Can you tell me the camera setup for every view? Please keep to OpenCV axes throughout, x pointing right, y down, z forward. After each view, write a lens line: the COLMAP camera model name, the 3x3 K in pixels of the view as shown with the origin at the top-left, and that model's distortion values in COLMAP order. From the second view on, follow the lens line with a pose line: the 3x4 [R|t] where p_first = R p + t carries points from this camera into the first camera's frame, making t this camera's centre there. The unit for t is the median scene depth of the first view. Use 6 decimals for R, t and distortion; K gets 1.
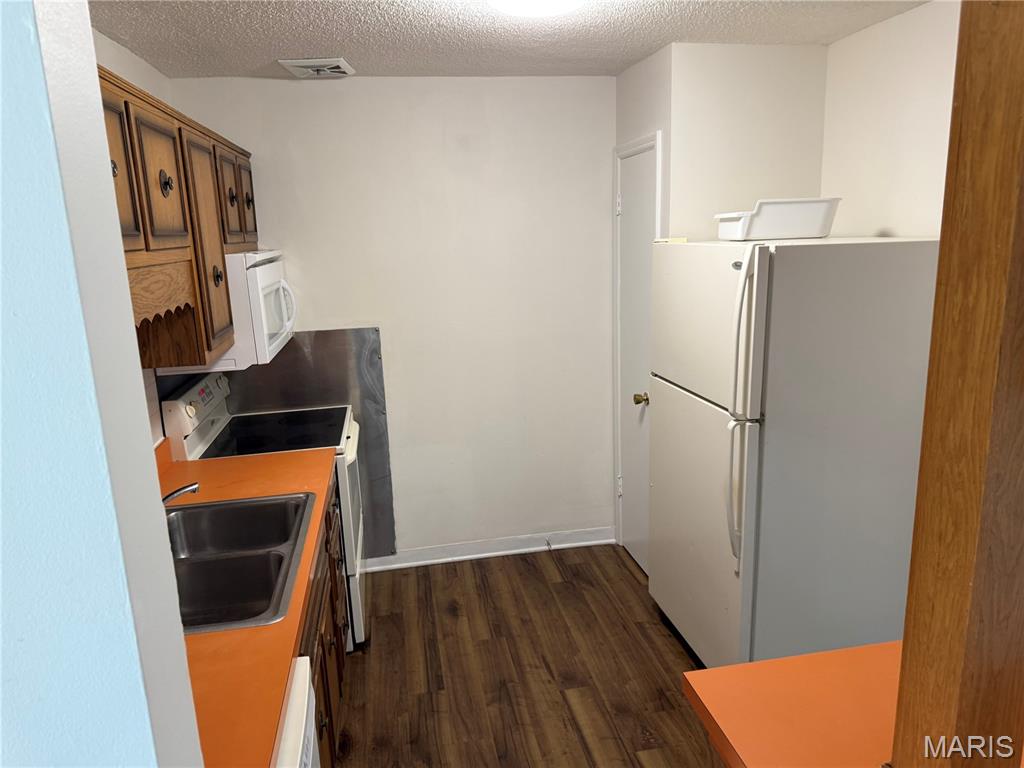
lens RADIAL K [[727.2, 0, 512.1], [0, 727.2, 382.6], [0, 0, 1]] dist [0.054113, -0.032985]
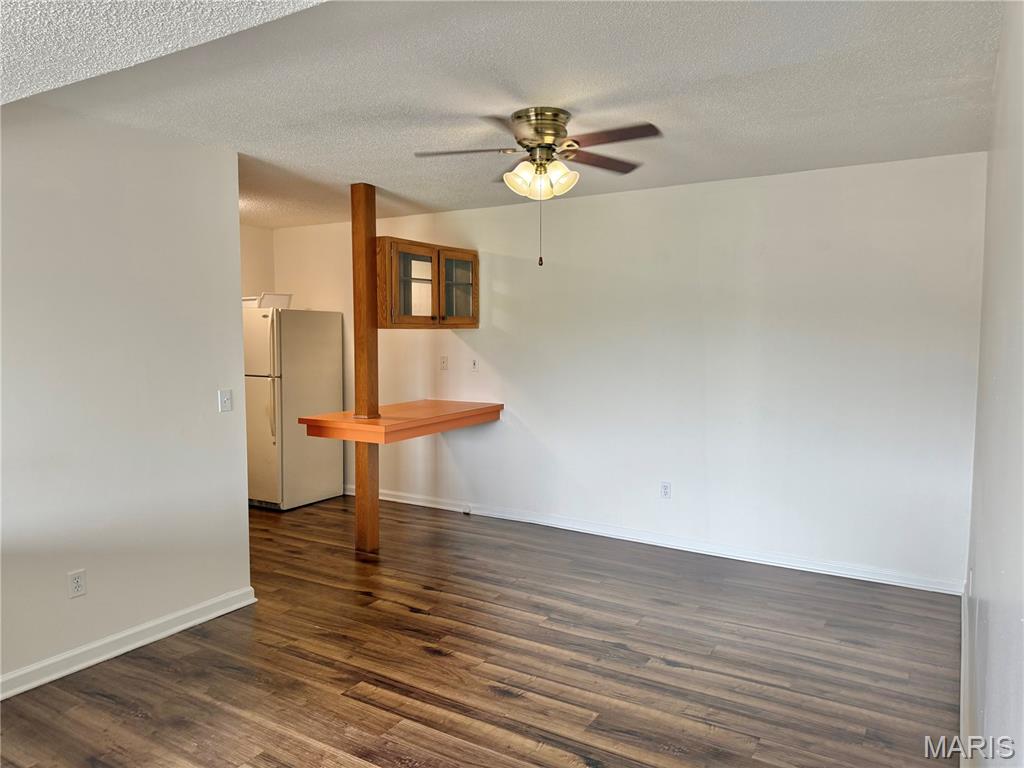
lens RADIAL K [[727.2, 0, 509.0], [0, 727.2, 383.2], [0, 0, 1]] dist [0.054113, -0.032985]
pose [[0.668225, -0.018298, 0.743734, -0.848057], [0.132841, 0.986566, -0.095082, 0.350978], [-0.732003, 0.162335, 0.661679, -1.042092]]
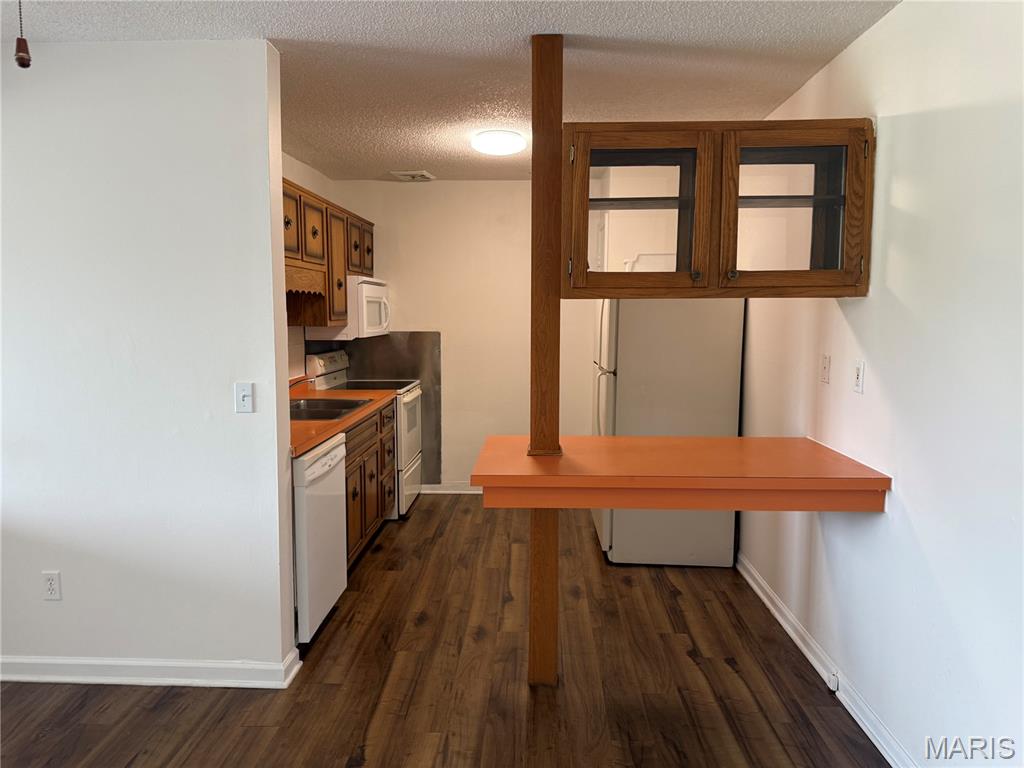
lens RADIAL K [[727.2, 0, 501.8], [0, 727.2, 376.6], [0, 0, 1]] dist [0.054113, -0.032985]
pose [[0.972636, 0.060414, -0.224341, 0.390562], [-0.086363, 0.990424, -0.107711, 0.228372], [0.215686, 0.124138, 0.968540, -0.619246]]
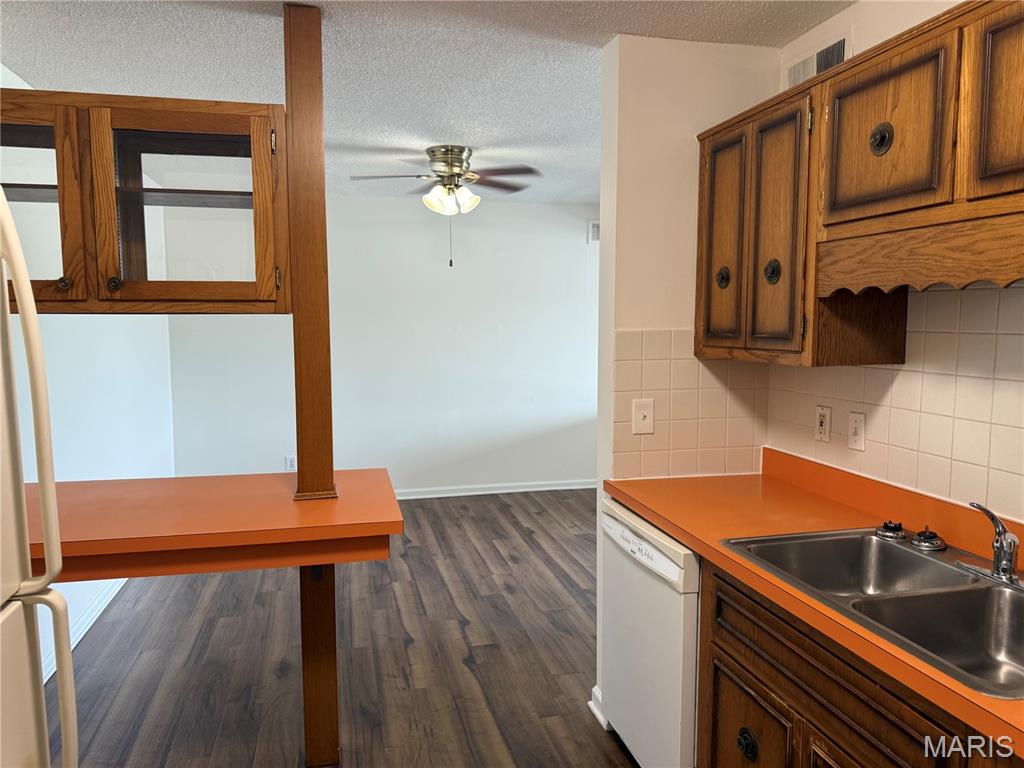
lens RADIAL K [[727.2, 0, 514.4], [0, 727.2, 378.2], [0, 0, 1]] dist [0.054113, -0.032985]
pose [[-0.996686, 0.050304, -0.063922, 0.041042], [0.028799, 0.953170, 0.301061, -0.172600], [0.076073, 0.298223, -0.951460, 1.195060]]
